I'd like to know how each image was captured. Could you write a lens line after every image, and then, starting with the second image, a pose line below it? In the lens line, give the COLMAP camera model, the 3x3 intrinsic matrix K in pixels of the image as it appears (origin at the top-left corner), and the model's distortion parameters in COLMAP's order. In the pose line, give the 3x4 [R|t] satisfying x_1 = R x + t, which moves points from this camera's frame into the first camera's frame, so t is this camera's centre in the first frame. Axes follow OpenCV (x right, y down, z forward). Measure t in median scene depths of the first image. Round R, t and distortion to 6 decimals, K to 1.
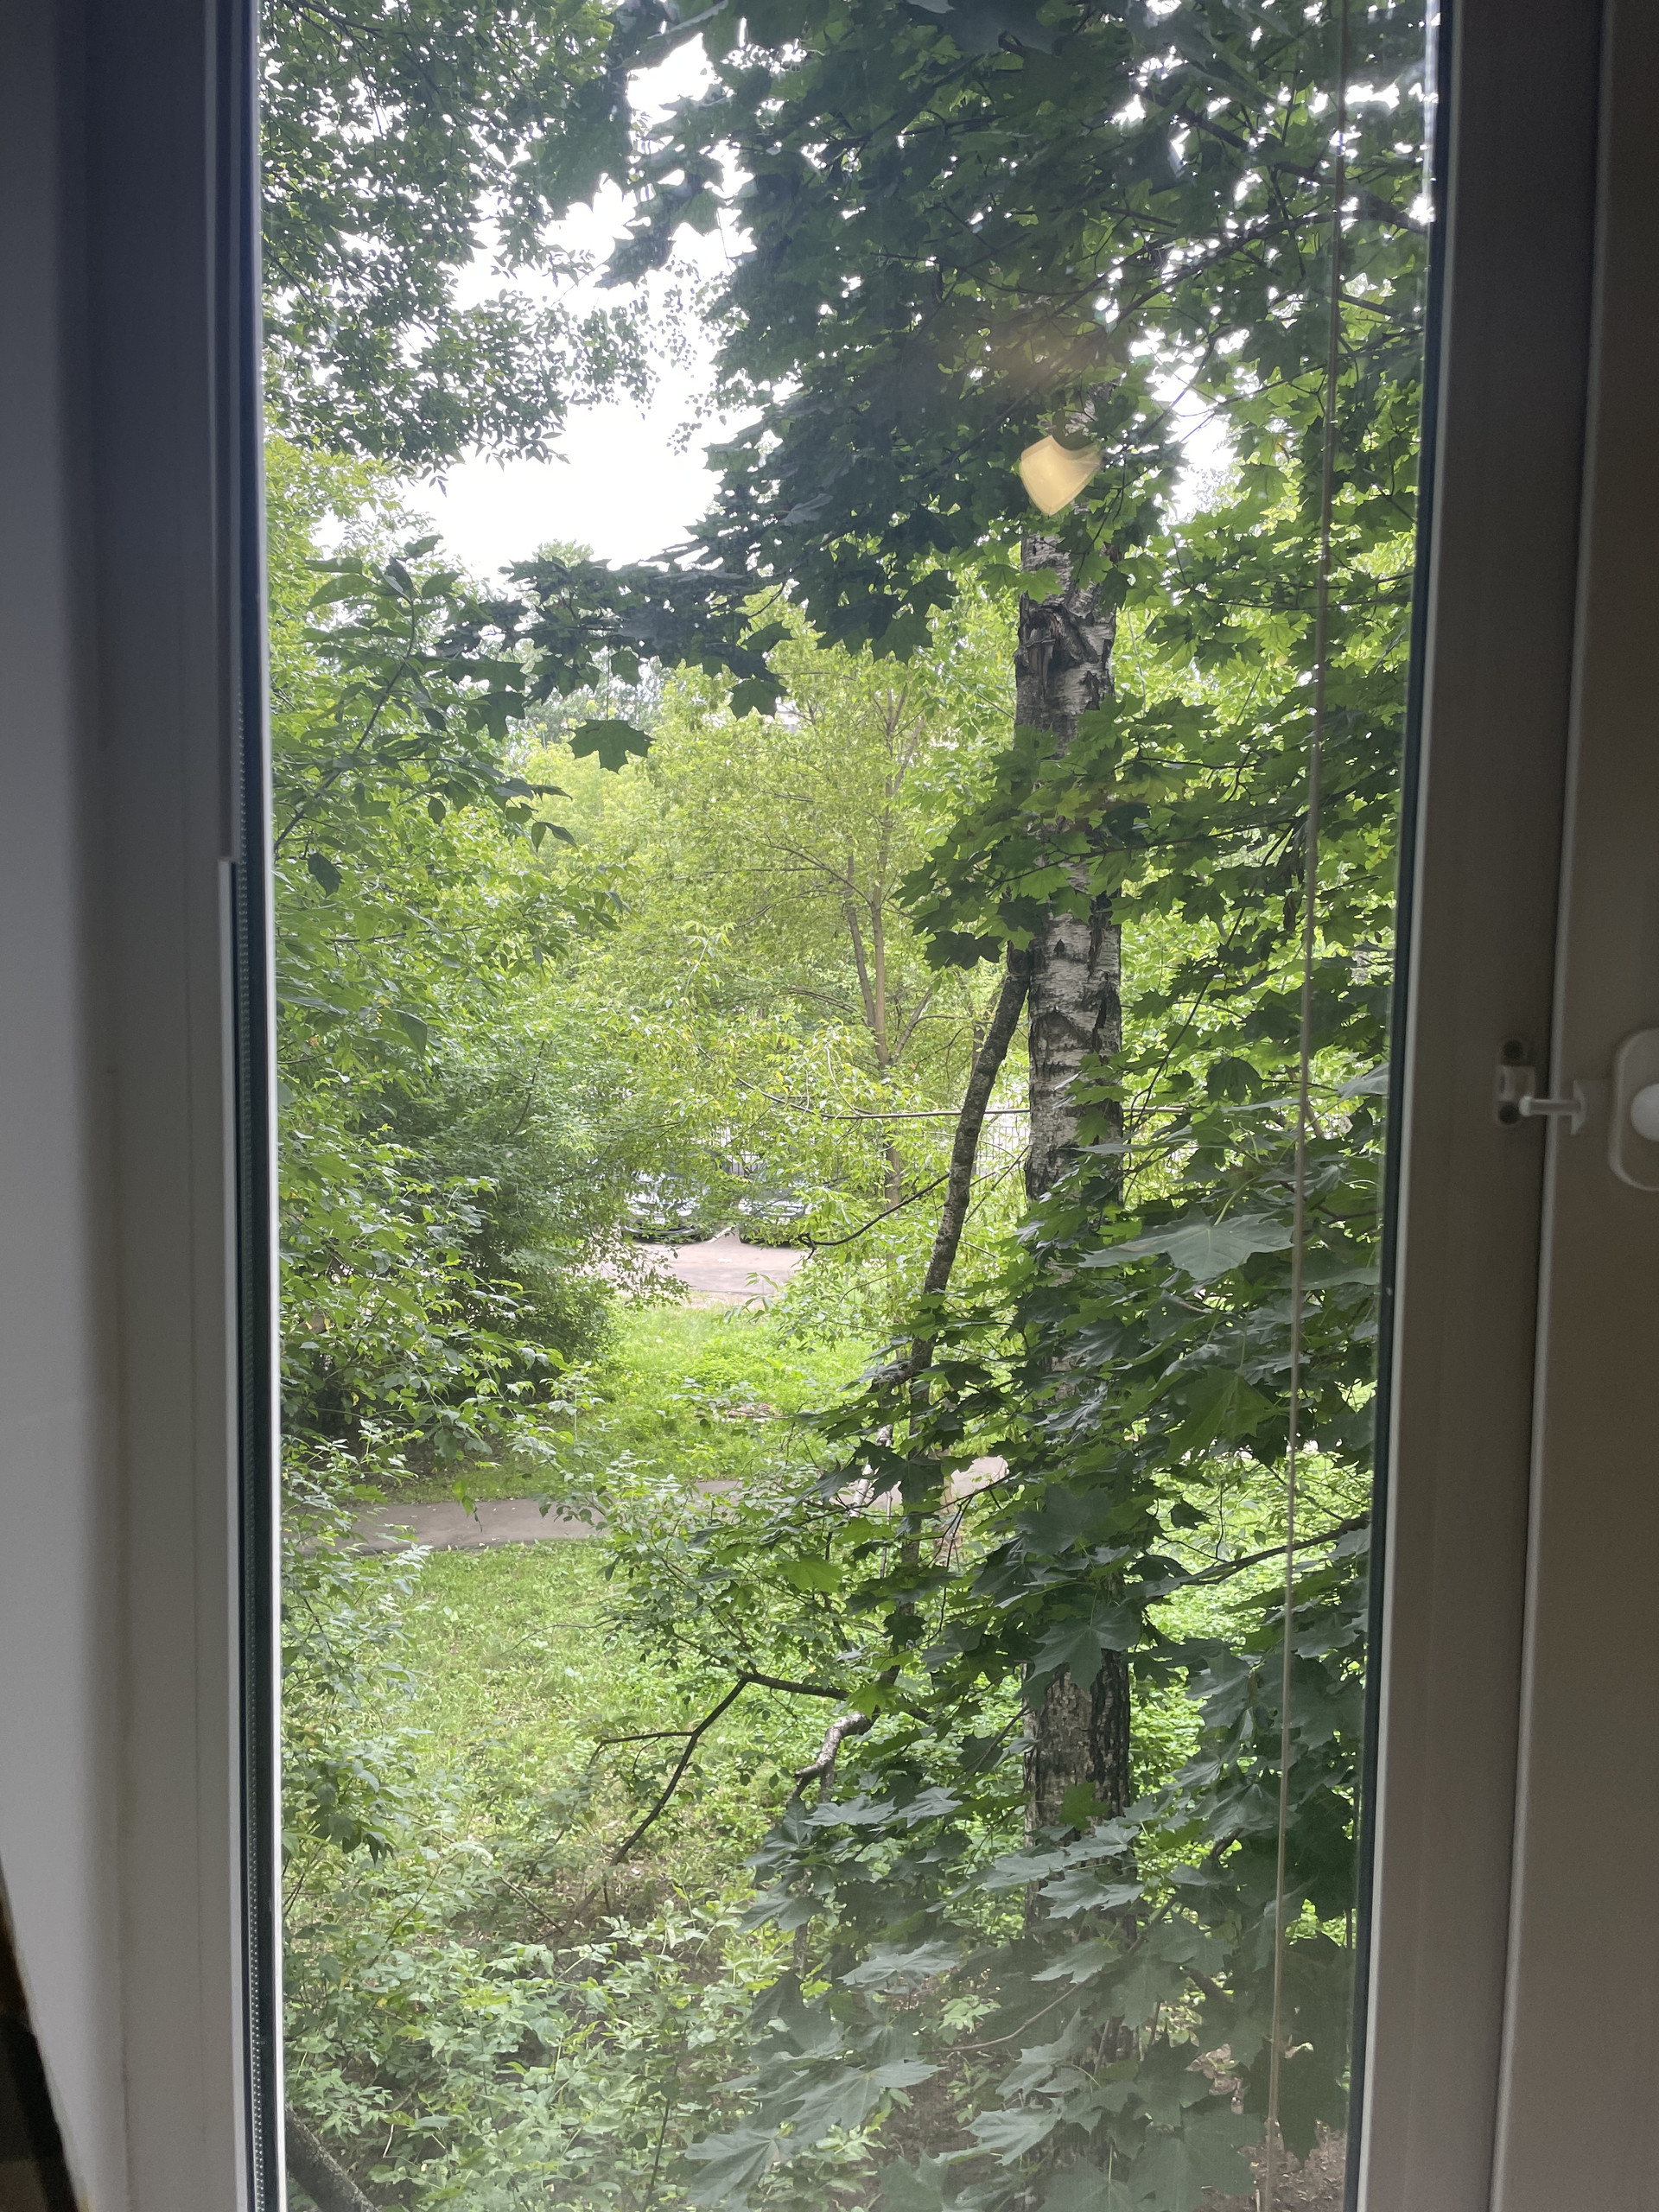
lens RADIAL K [[1813.2, 0, 829.5], [0, 1813.2, 1106.0], [0, 0, 1]] dist [0.133346, -0.182823]
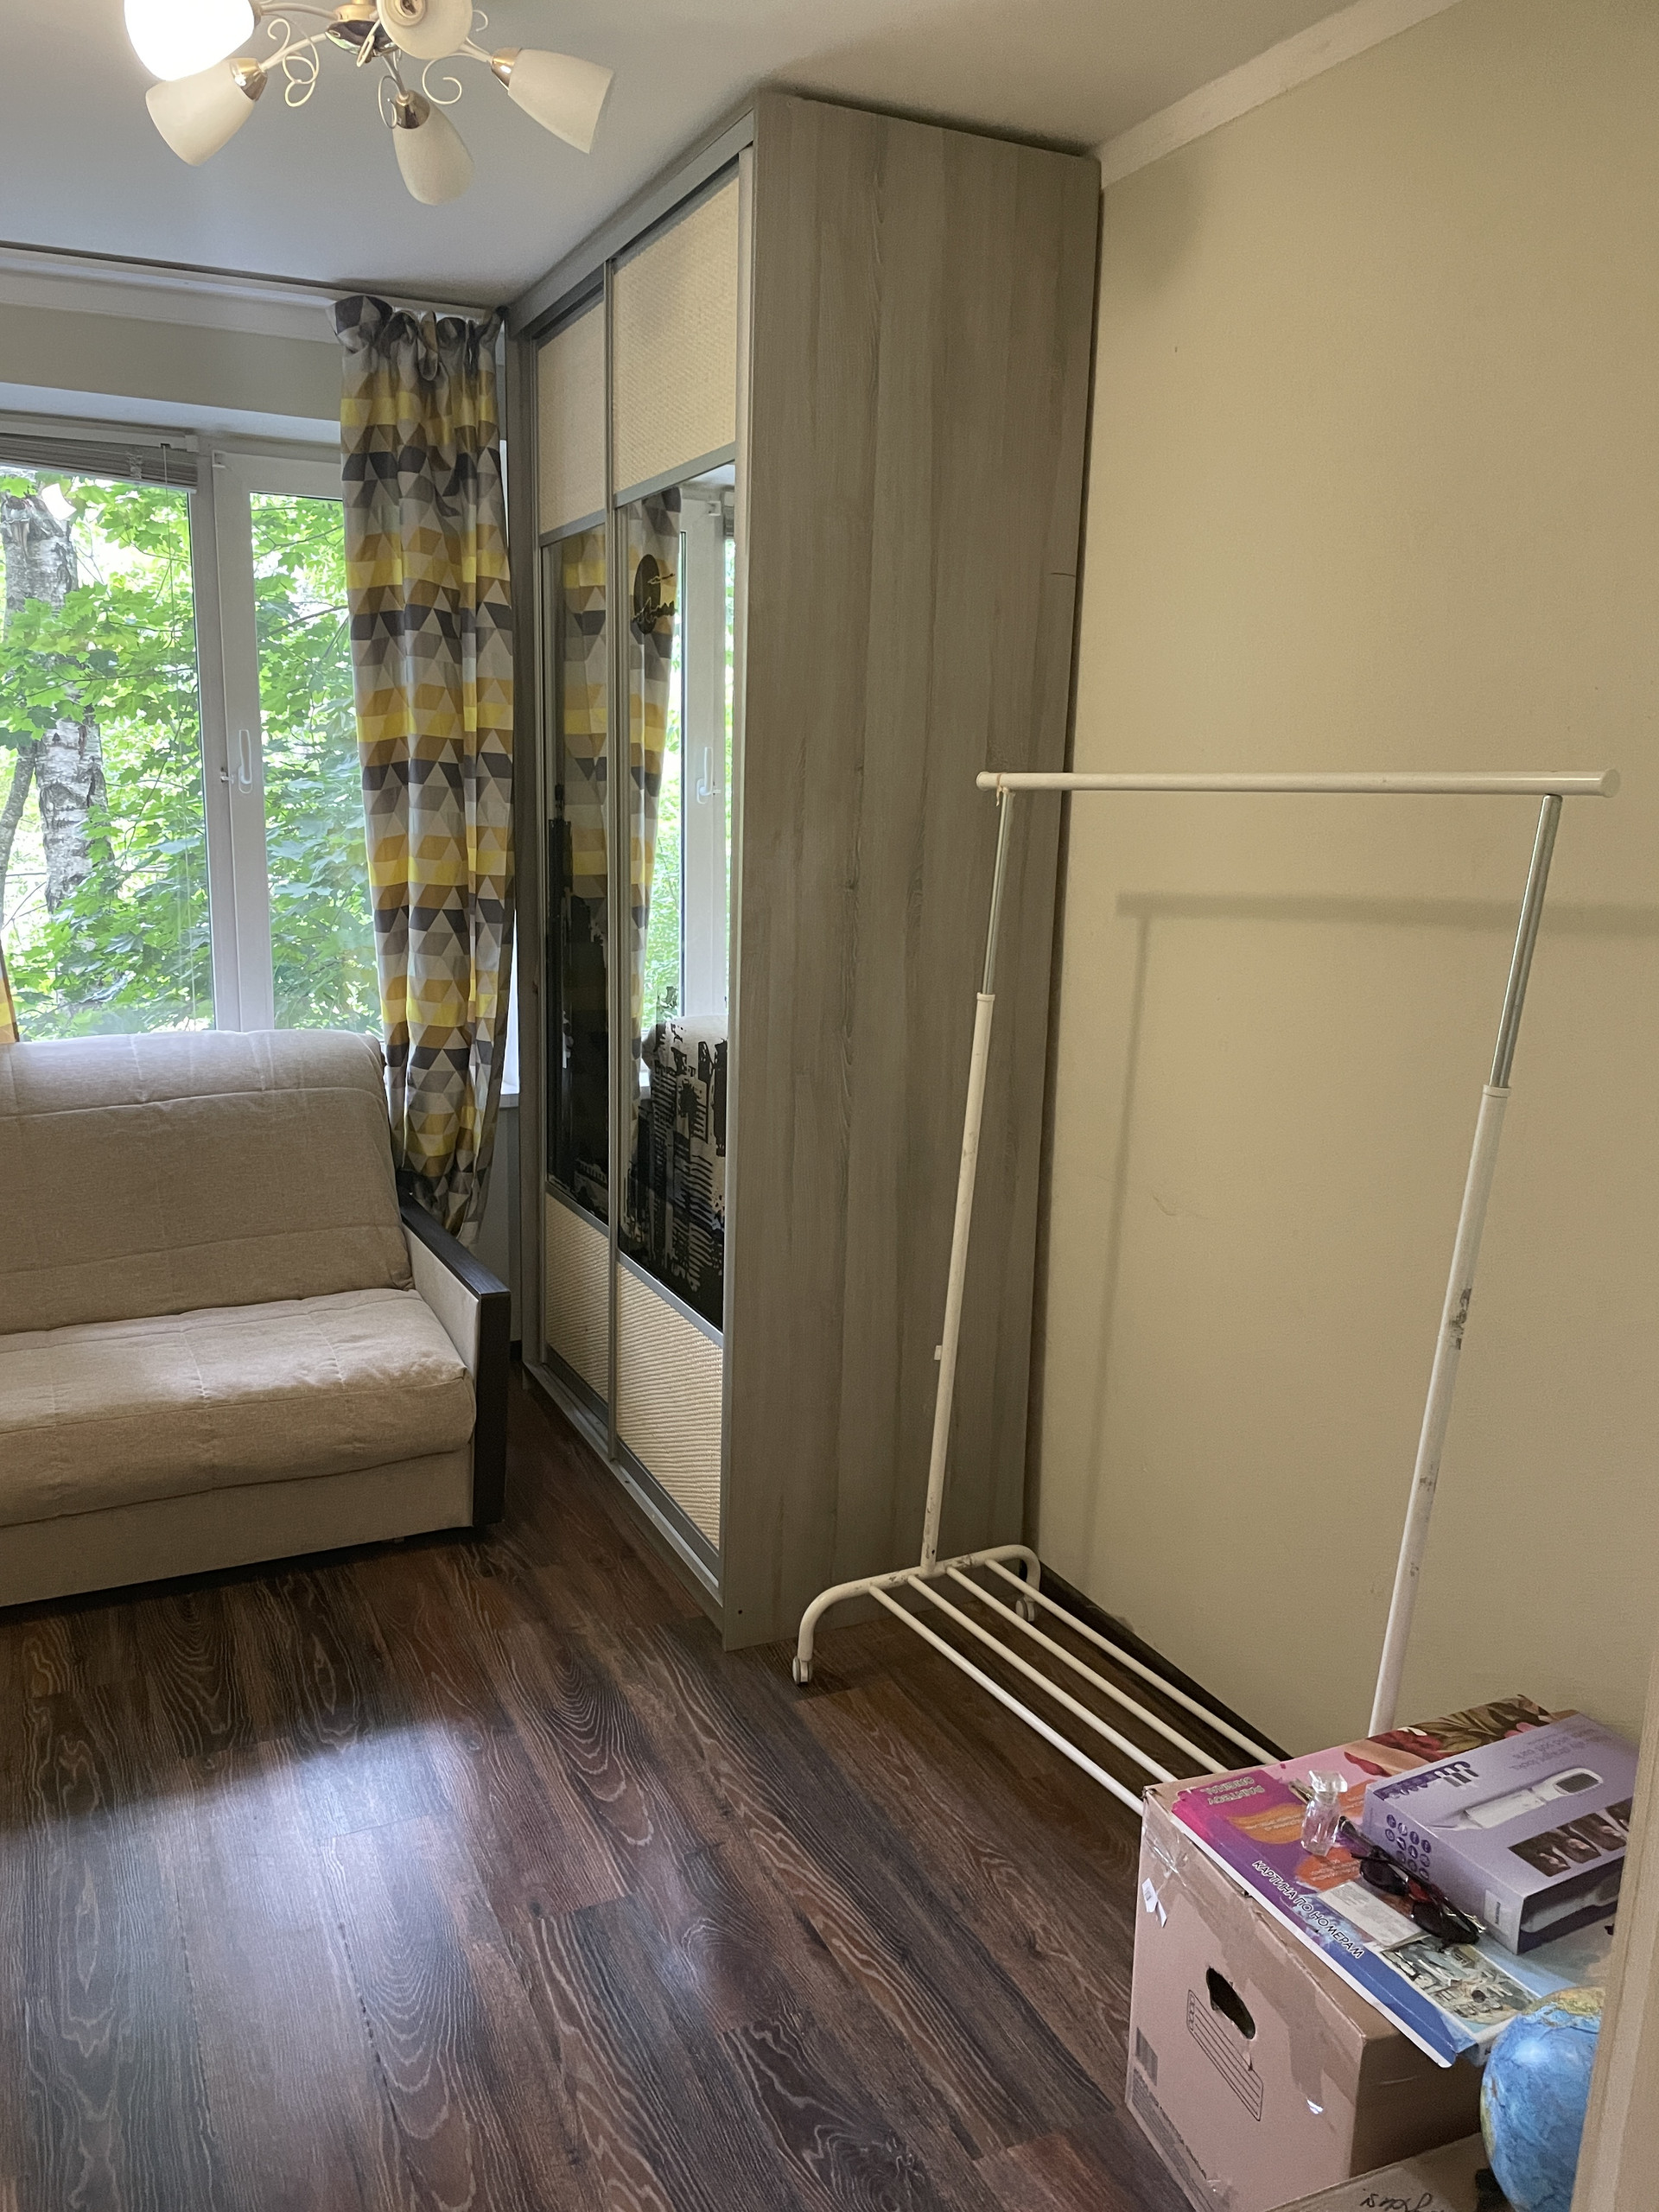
lens RADIAL K [[1688.2, 0, 809.7], [0, 1688.2, 1093.5], [0, 0, 1]] dist [0.098969, -0.132662]
pose [[0.849294, -0.097078, 0.518917, -0.110369], [0.035643, 0.991249, 0.127105, 0.045335], [-0.526715, -0.089454, 0.845322, -0.547690]]
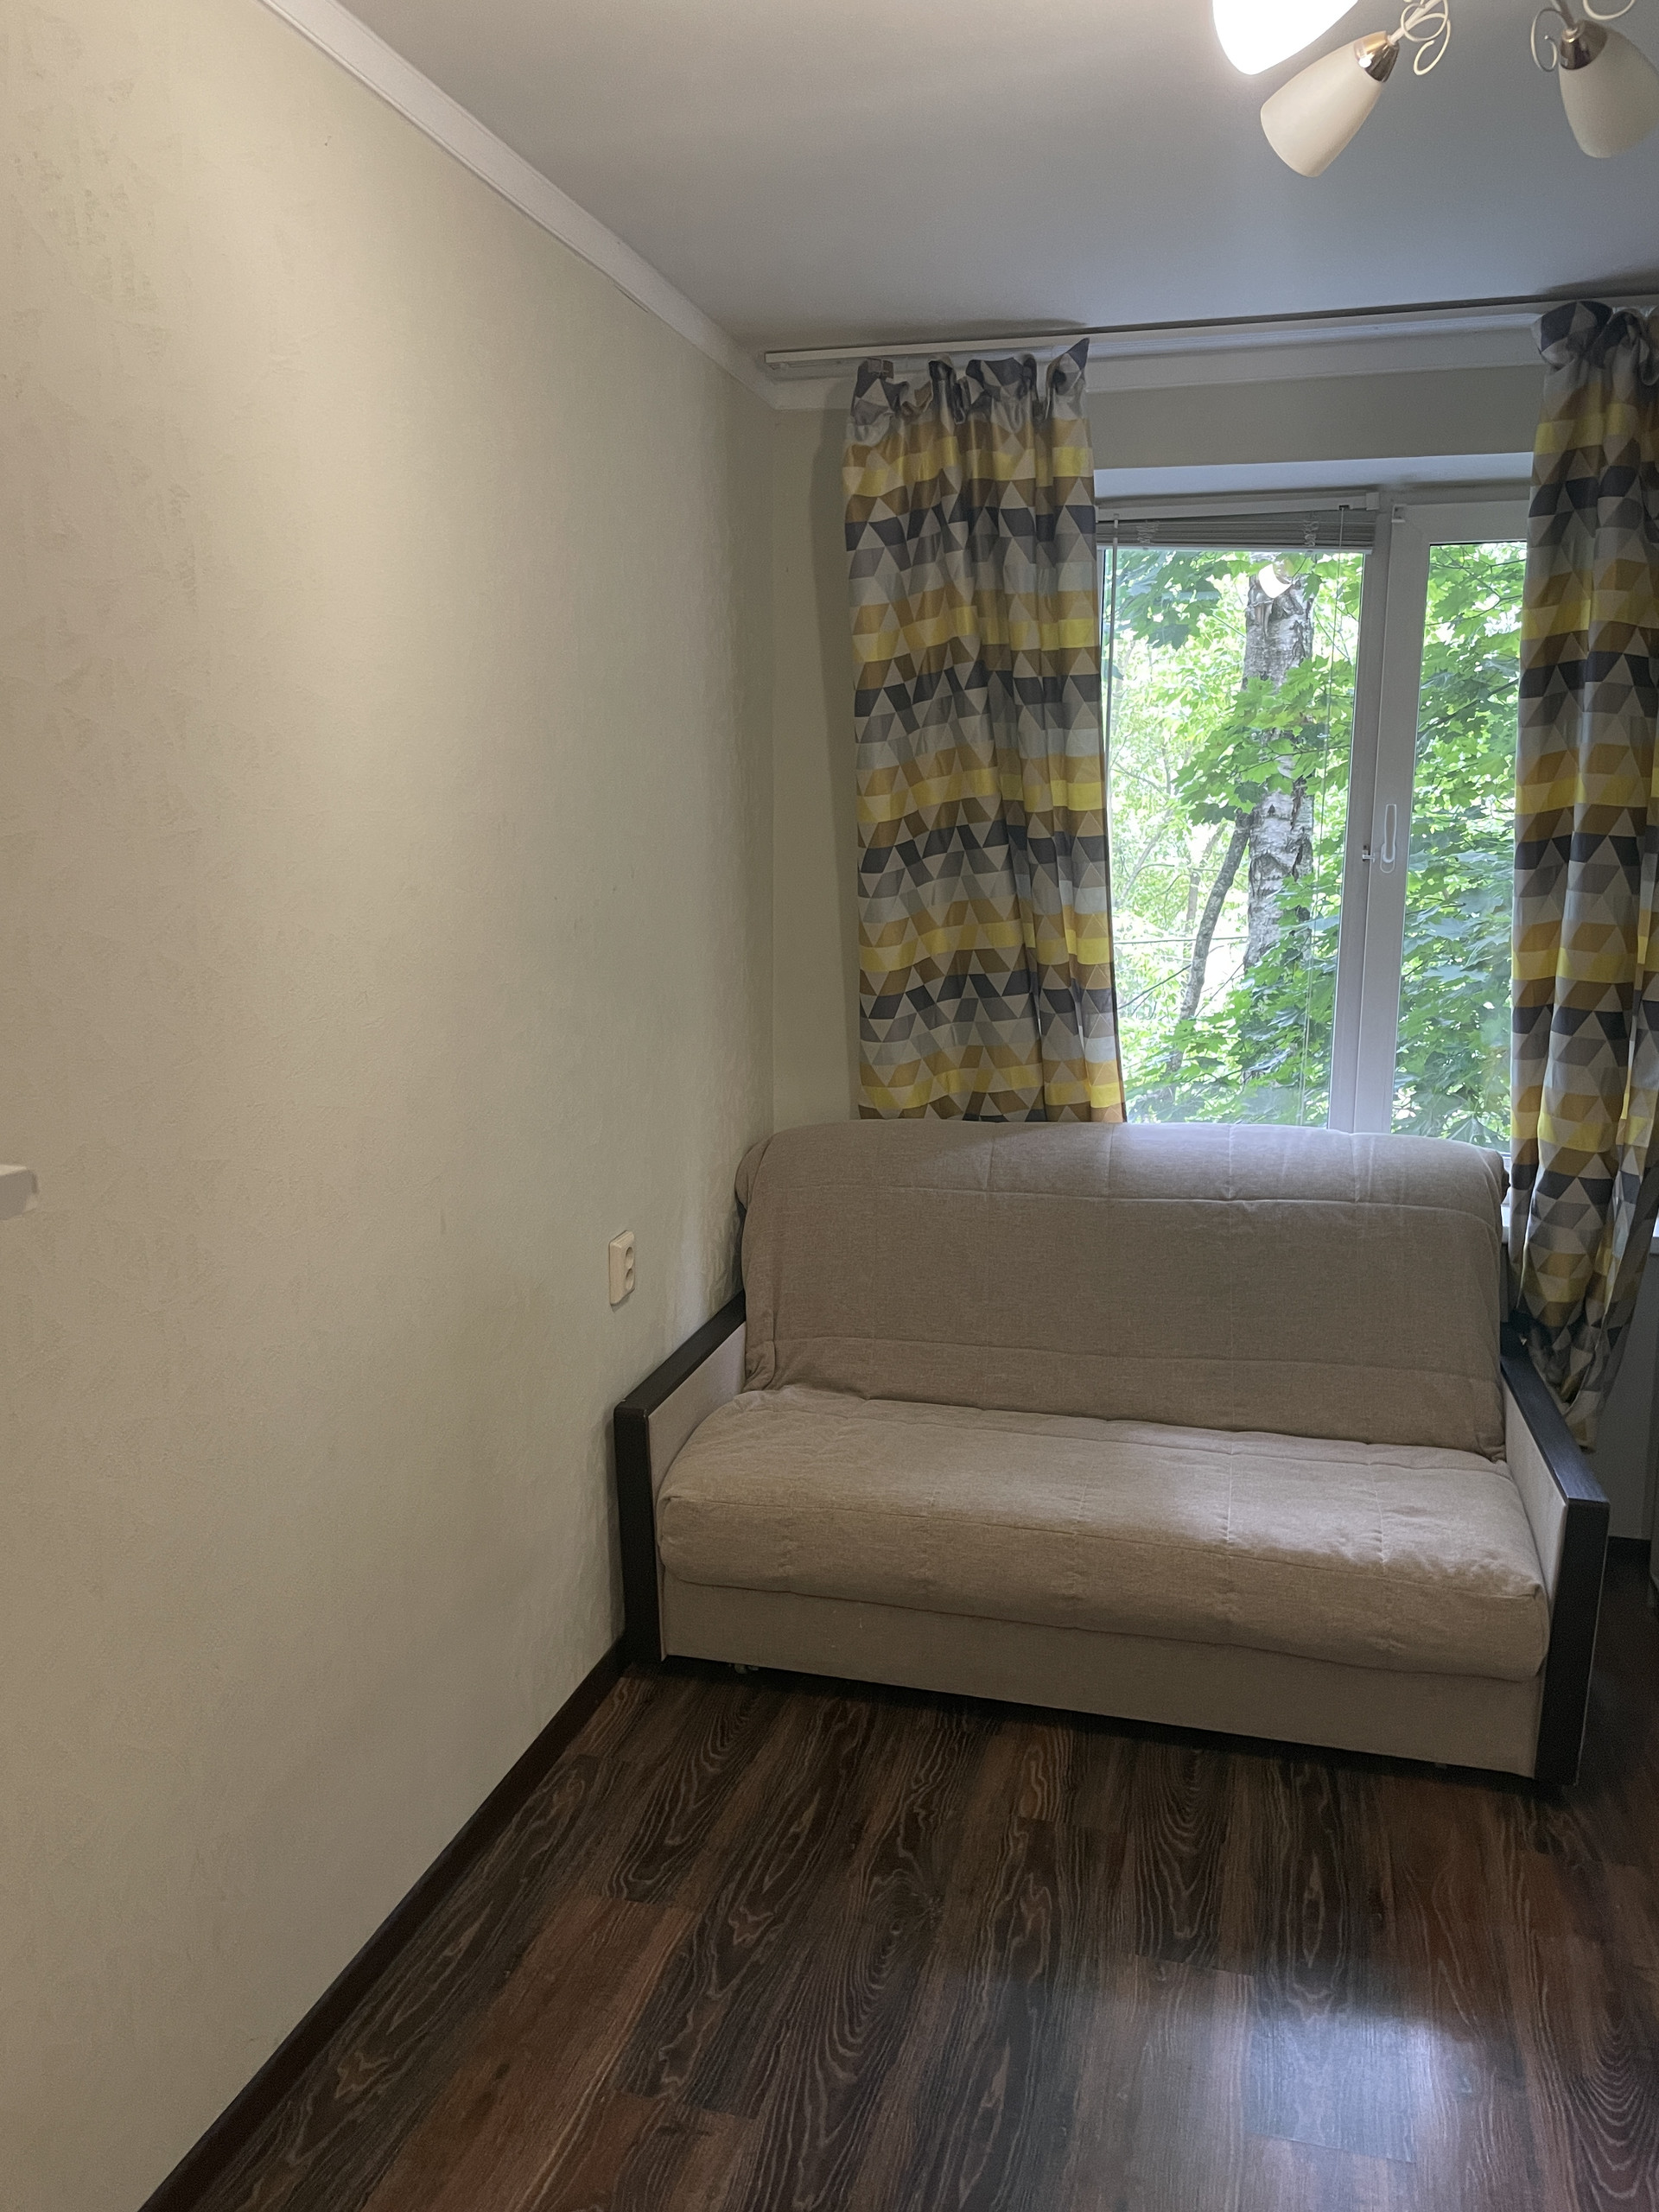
lens RADIAL K [[1688.2, 0, 809.7], [0, 1688.2, 1093.5], [0, 0, 1]] dist [0.098969, -0.132662]
pose [[0.990861, 0.010513, -0.134475, -0.064893], [0.000251, 0.996813, 0.079774, 0.036600], [0.134885, -0.079079, 0.987701, -0.498260]]
